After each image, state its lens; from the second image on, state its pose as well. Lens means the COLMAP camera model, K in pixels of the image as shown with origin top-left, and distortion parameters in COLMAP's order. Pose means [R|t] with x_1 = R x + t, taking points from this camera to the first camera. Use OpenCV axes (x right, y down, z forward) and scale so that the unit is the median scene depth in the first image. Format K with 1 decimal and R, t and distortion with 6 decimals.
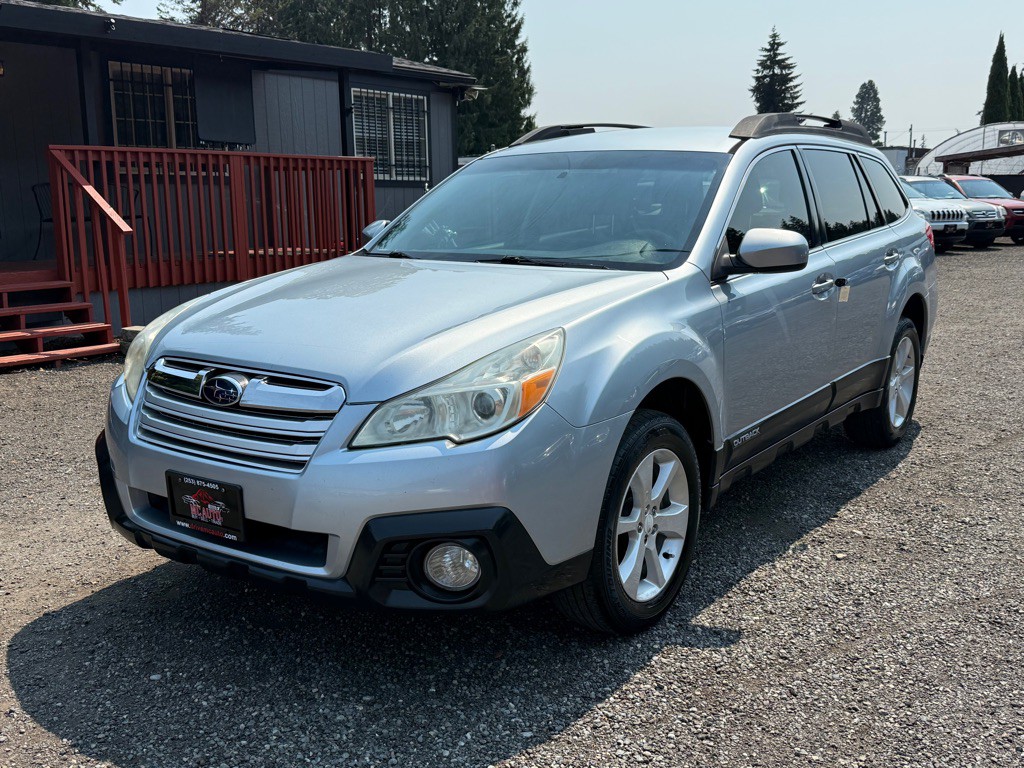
lens RADIAL K [[1030.3, 0, 513.4], [0, 1030.3, 385.7], [0, 0, 1]] dist [-0.000362, 0.000000]
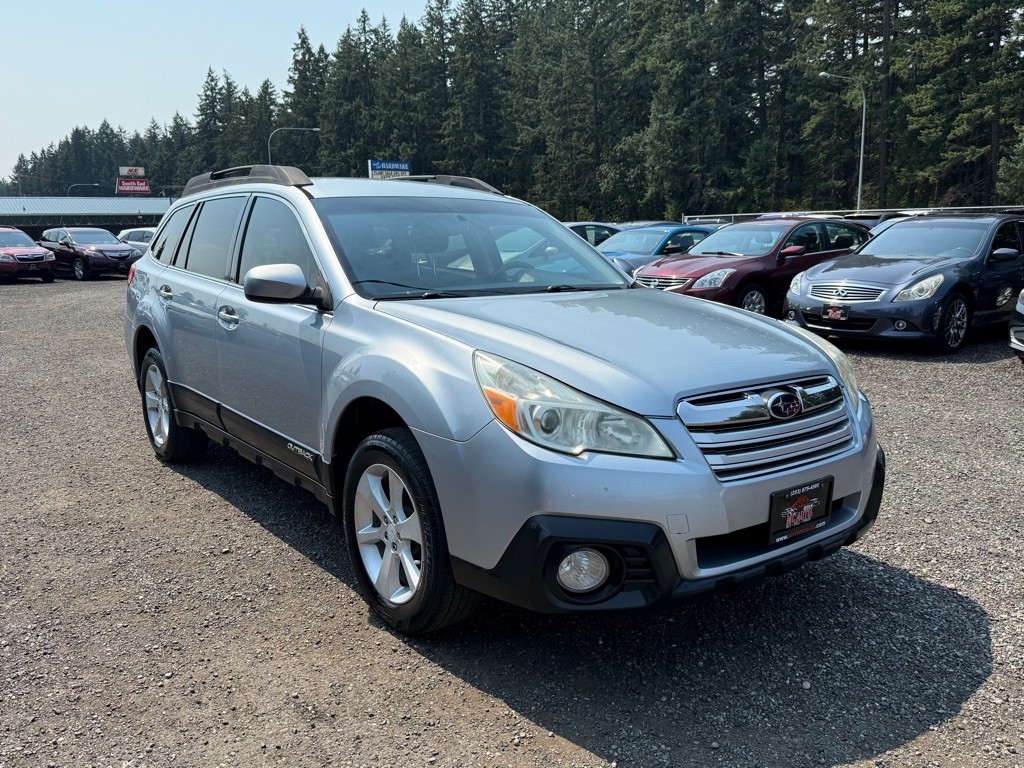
lens RADIAL K [[816.0, 0, 514.2], [0, 816.0, 384.2], [0, 0, 1]] dist [0.006256, -0.008859]
pose [[0.330098, -0.166747, 0.929102, -1.205349], [0.176381, 0.977834, 0.112827, -0.169813], [-0.927321, 0.126632, 0.352192, 0.970832]]
